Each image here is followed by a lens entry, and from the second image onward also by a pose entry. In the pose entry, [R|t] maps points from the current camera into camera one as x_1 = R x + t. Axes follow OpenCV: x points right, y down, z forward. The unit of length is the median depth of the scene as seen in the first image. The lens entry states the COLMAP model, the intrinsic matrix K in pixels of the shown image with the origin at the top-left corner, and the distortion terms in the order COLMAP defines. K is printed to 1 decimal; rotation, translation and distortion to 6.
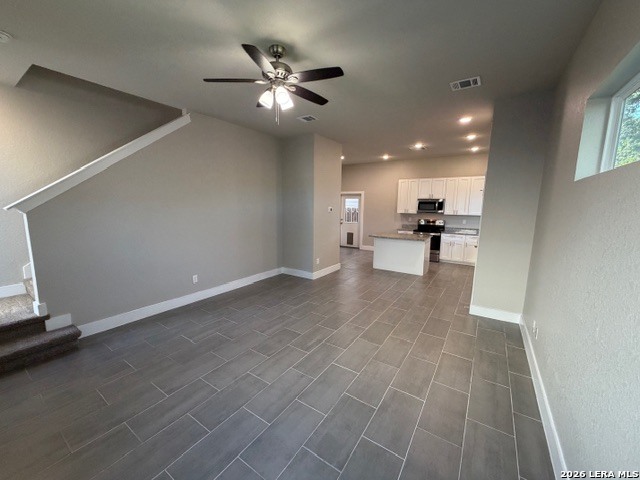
lens RADIAL K [[255.6, 0, 318.4], [0, 255.6, 239.3], [0, 0, 1]] dist [0.000681, -0.000322]
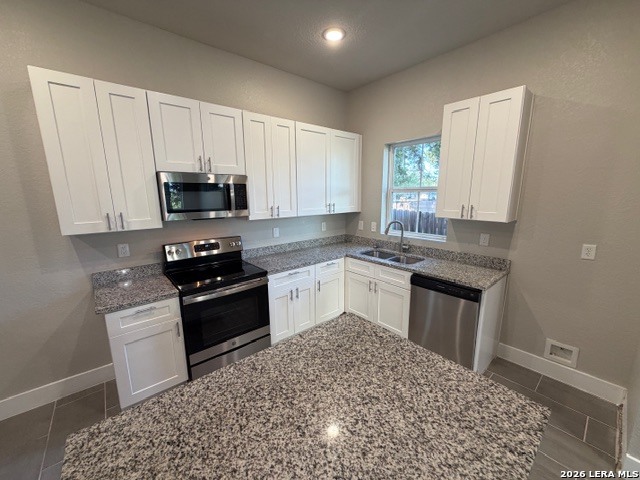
lens RADIAL K [[255.6, 0, 318.4], [0, 255.6, 239.3], [0, 0, 1]] dist [0.000681, -0.000322]
pose [[0.267338, -0.186263, 0.945429, 0.179230], [0.153859, 0.976804, 0.148937, -0.109243], [-0.951240, 0.105646, 0.289795, 0.807677]]
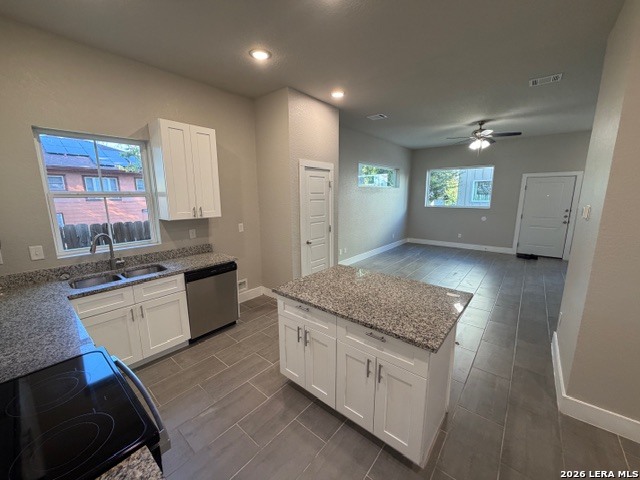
lens RADIAL K [[255.6, 0, 318.4], [0, 255.6, 239.3], [0, 0, 1]] dist [0.000681, -0.000322]
pose [[-0.995056, -0.024619, 0.096216, 0.414794], [0.007536, 0.947281, 0.320315, -0.197067], [-0.099030, 0.319457, -0.942412, 1.360336]]
